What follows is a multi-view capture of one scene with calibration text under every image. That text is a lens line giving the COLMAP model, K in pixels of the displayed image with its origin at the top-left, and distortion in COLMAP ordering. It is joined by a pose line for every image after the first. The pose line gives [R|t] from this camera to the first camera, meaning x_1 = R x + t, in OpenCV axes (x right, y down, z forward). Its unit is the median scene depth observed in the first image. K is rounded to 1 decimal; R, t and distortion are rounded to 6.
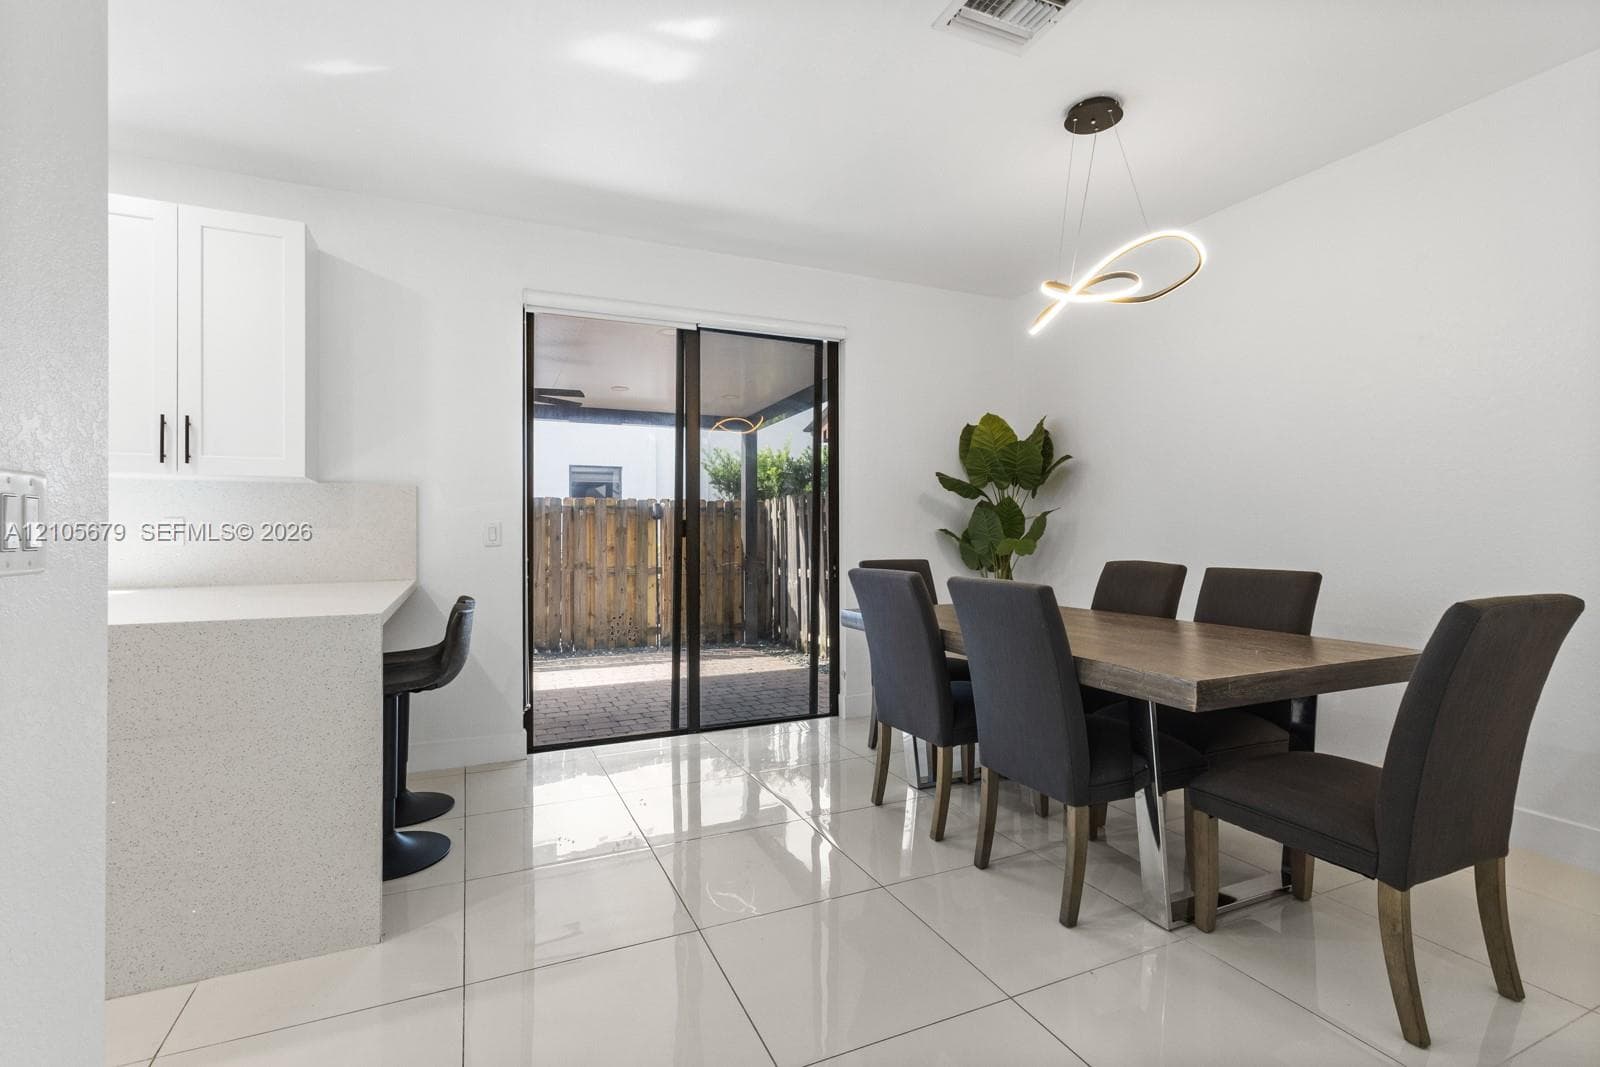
lens RADIAL K [[742.8, 0, 802.1], [0, 742.8, 530.1], [0, 0, 1]] dist [0.004132, 0.001091]
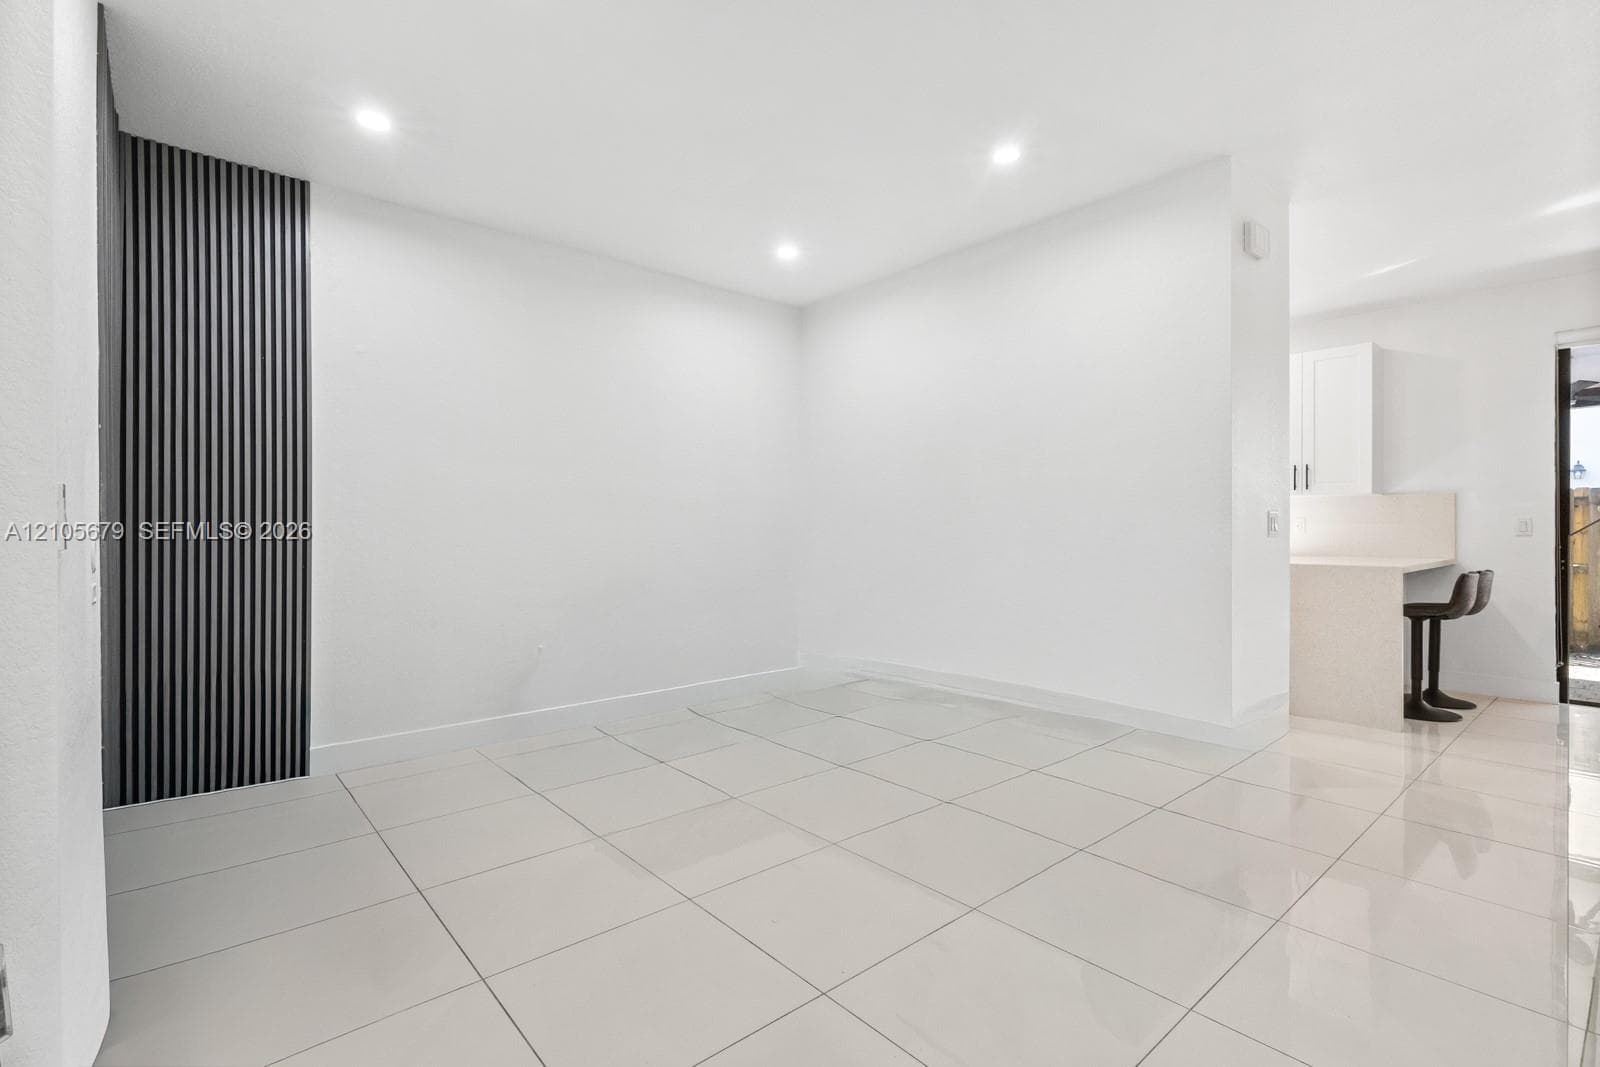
lens RADIAL K [[742.8, 0, 802.1], [0, 742.8, 530.1], [0, 0, 1]] dist [0.004132, 0.001091]
pose [[0.282015, 0.005457, -0.959395, 0.420759], [0.004679, 0.999964, 0.007063, -0.003062], [0.959399, -0.006481, 0.281979, -0.511575]]
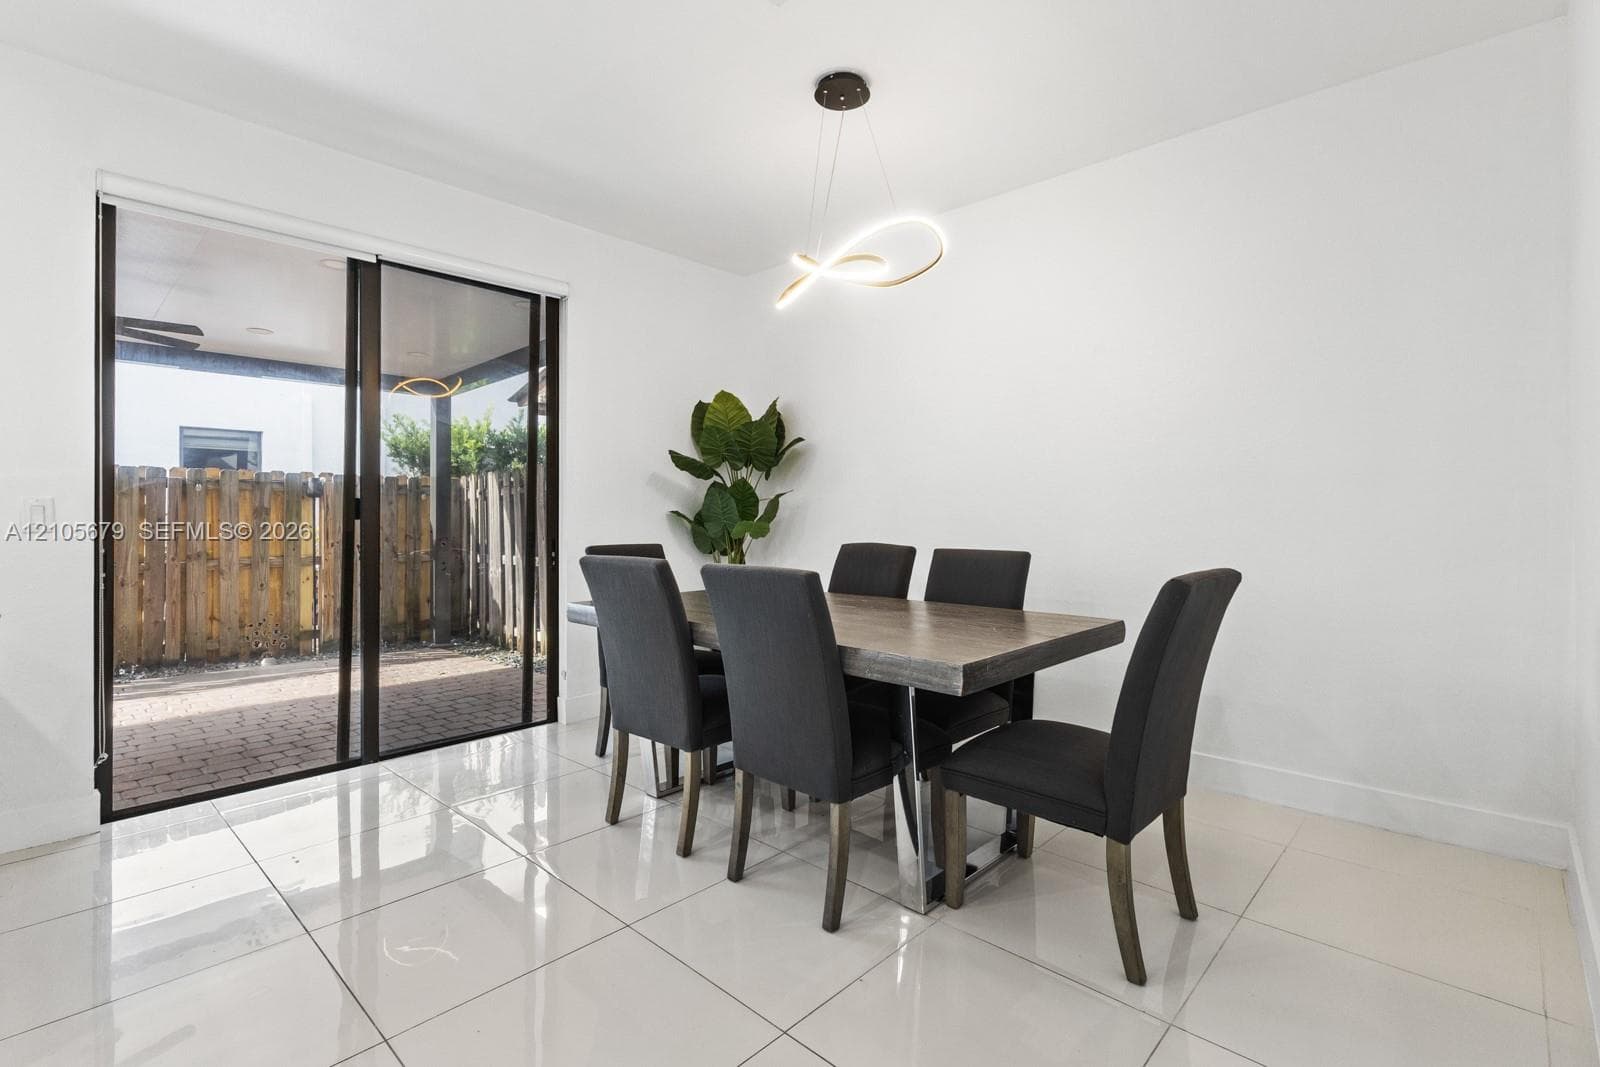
lens RADIAL K [[745.1, 0, 805.3], [0, 745.1, 514.6], [0, 0, 1]] dist [0.003869, 0.001422]
pose [[0.924106, 0.003296, 0.382123, -0.018810], [-0.004369, 0.999989, 0.001940, 0.000604], [-0.382112, -0.003462, 0.924110, 0.068896]]
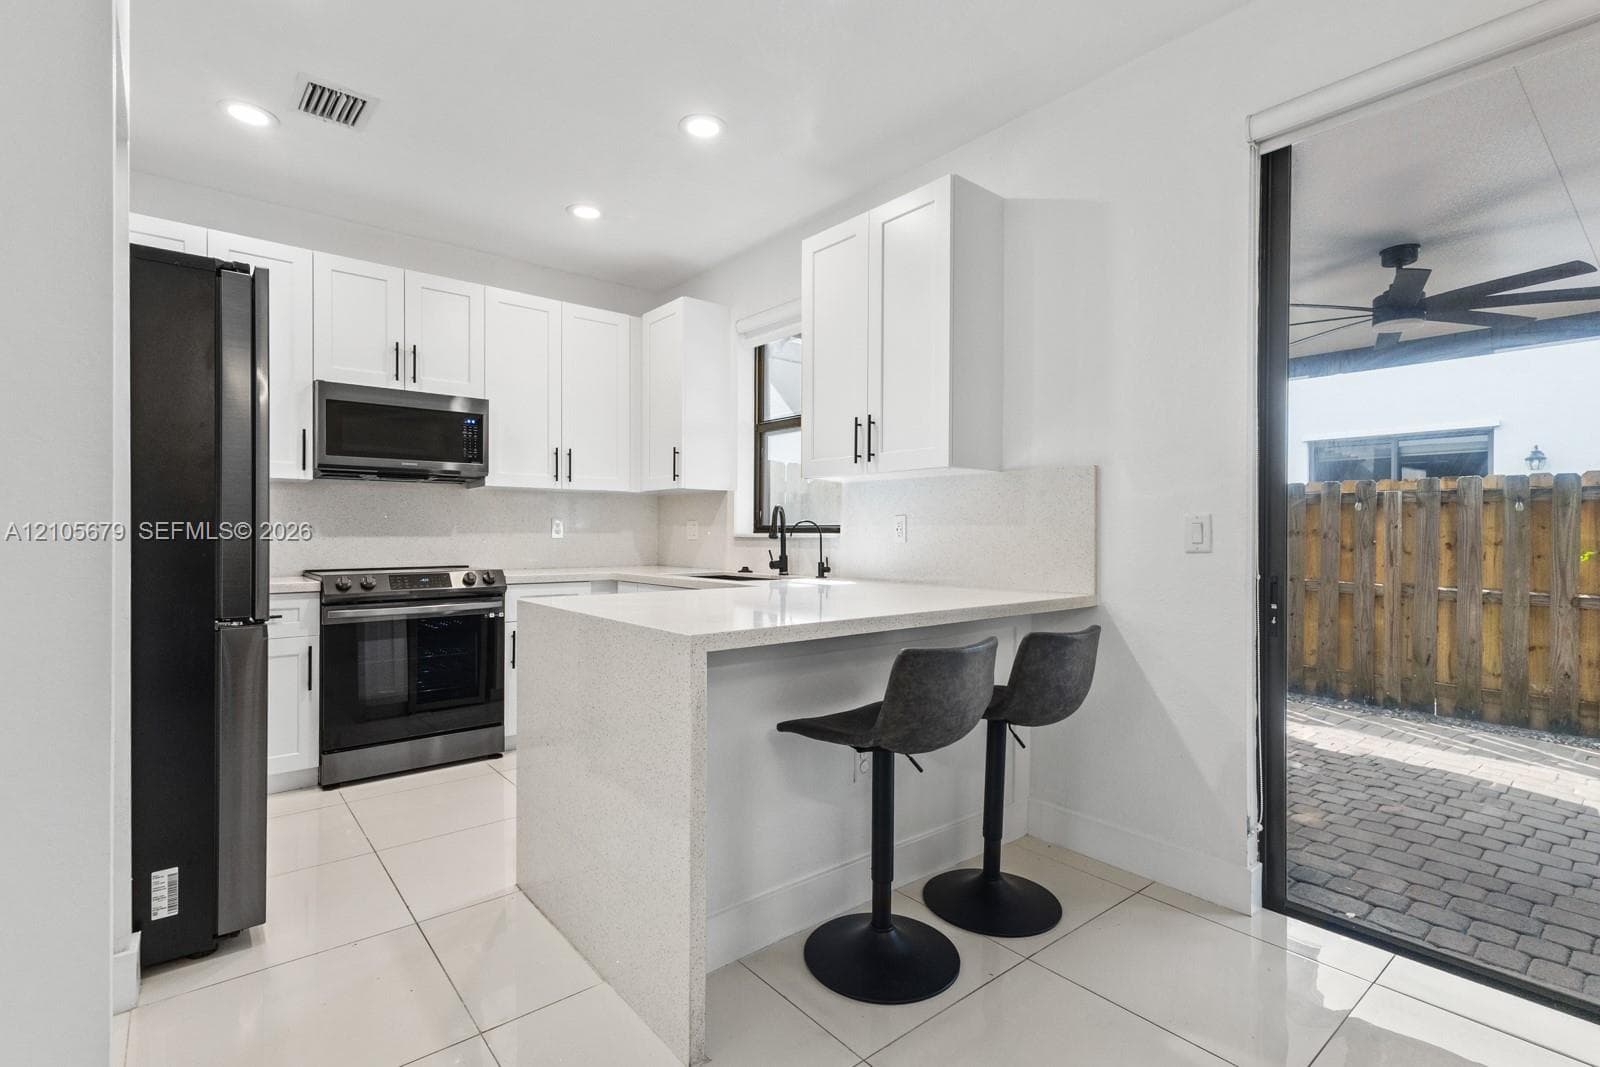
lens RADIAL K [[742.8, 0, 802.1], [0, 742.8, 530.1], [0, 0, 1]] dist [0.004132, 0.001091]
pose [[0.259130, 0.001213, -0.965842, 0.090708], [-0.000595, 0.999999, 0.001096, 0.002527], [0.965842, 0.000291, 0.259131, 0.436065]]
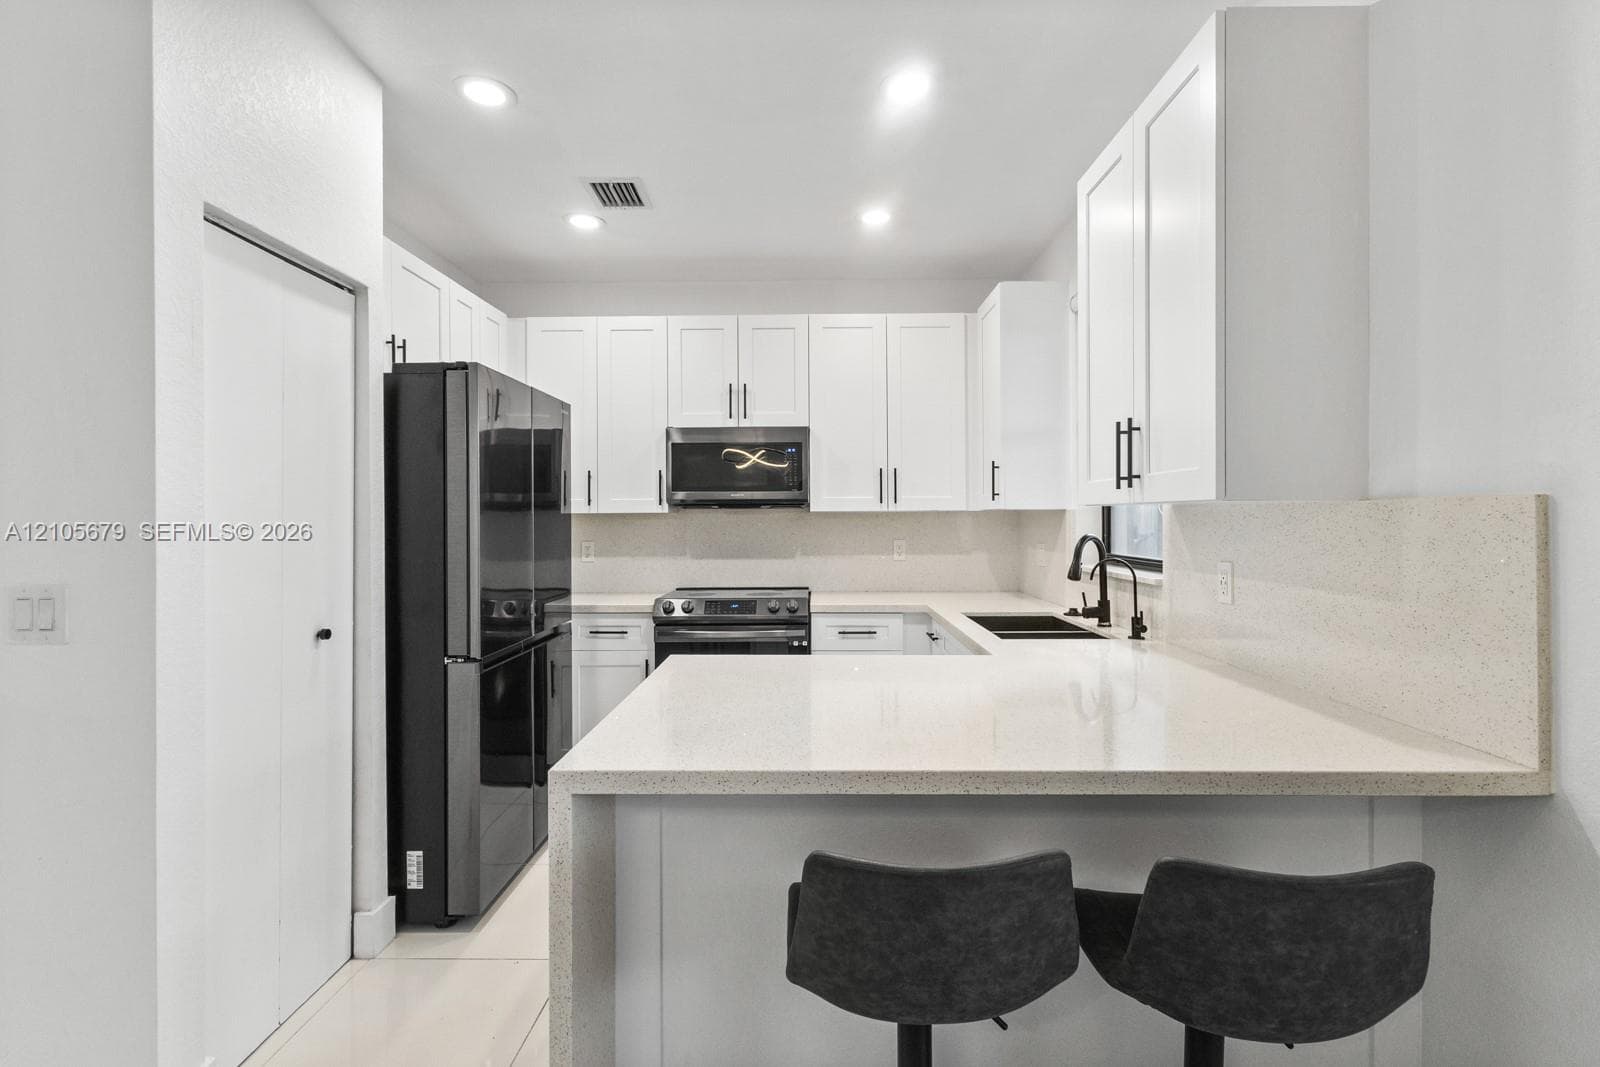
lens RADIAL K [[745.1, 0, 805.3], [0, 745.1, 514.6], [0, 0, 1]] dist [0.003869, 0.001422]
pose [[-0.432768, 0.000913, -0.901505, -0.051119], [0.009479, 0.999949, -0.003538, -0.042886], [0.901455, -0.010076, -0.432755, 0.690199]]
